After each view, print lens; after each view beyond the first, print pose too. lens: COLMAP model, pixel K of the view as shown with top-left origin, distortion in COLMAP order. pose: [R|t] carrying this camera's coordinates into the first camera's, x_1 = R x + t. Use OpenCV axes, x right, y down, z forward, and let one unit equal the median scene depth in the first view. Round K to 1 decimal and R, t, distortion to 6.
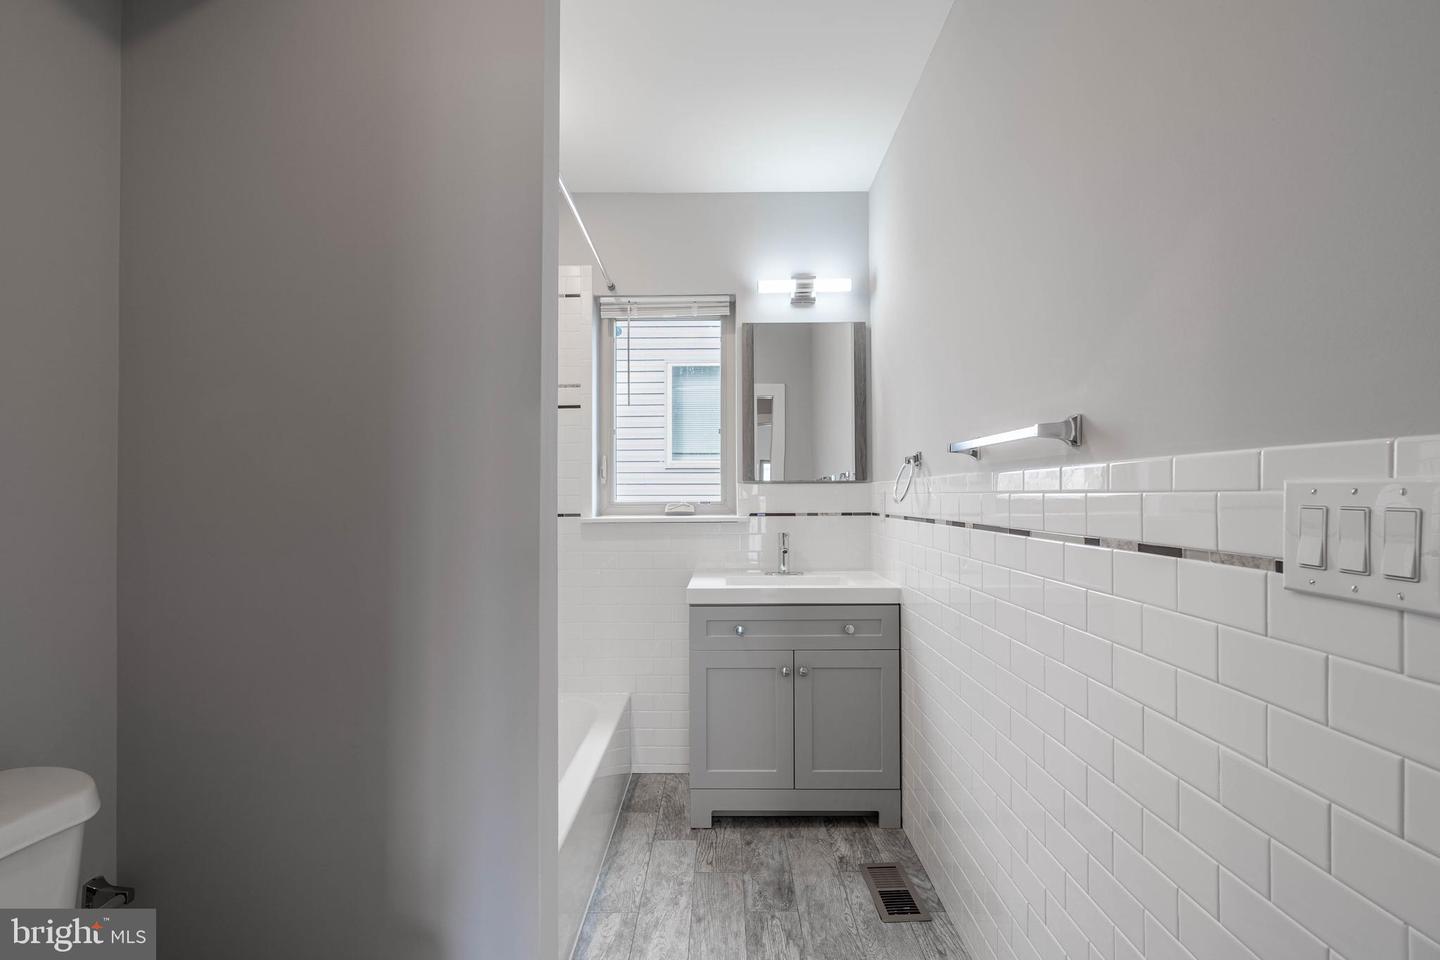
lens RADIAL K [[656.8, 0, 717.8], [0, 656.8, 487.9], [0, 0, 1]] dist [-0.005185, 0.000554]
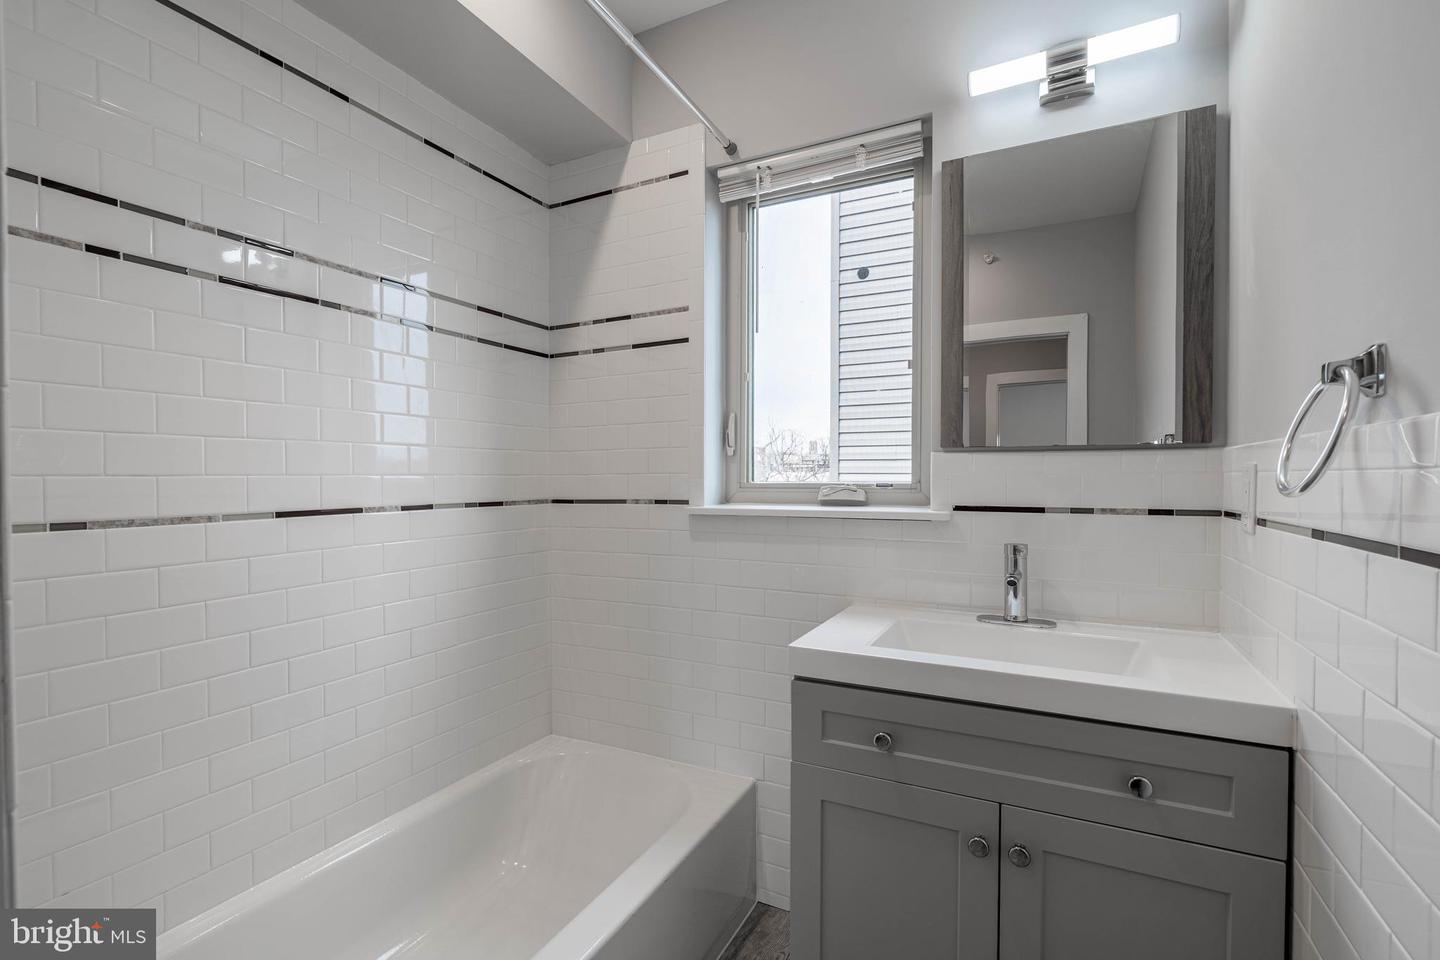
lens RADIAL K [[656.8, 0, 717.8], [0, 656.8, 487.9], [0, 0, 1]] dist [-0.005185, 0.000554]
pose [[0.897641, 0.012258, -0.440557, 0.114804], [0.002946, 0.999424, 0.033809, 0.004083], [0.440718, -0.031646, 0.897088, 0.413587]]
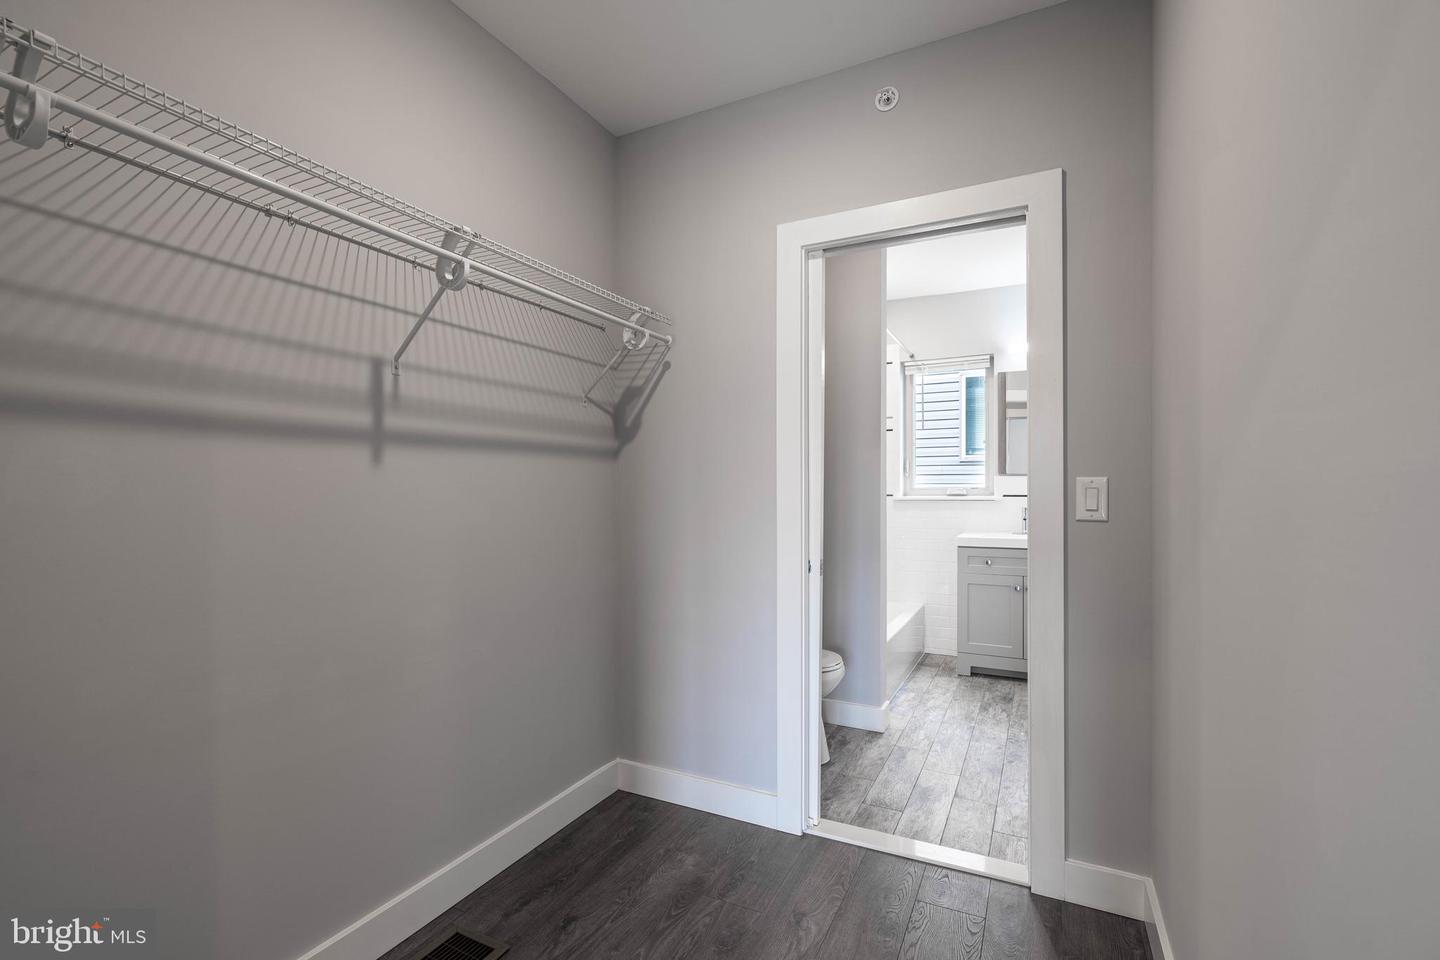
lens RADIAL K [[656.8, 0, 717.8], [0, 656.8, 487.9], [0, 0, 1]] dist [-0.005185, 0.000554]
pose [[0.897442, 0.001974, -0.441128, 0.127777], [0.005681, 0.999855, 0.016032, -0.006805], [0.441096, -0.016894, 0.897301, -0.692664]]
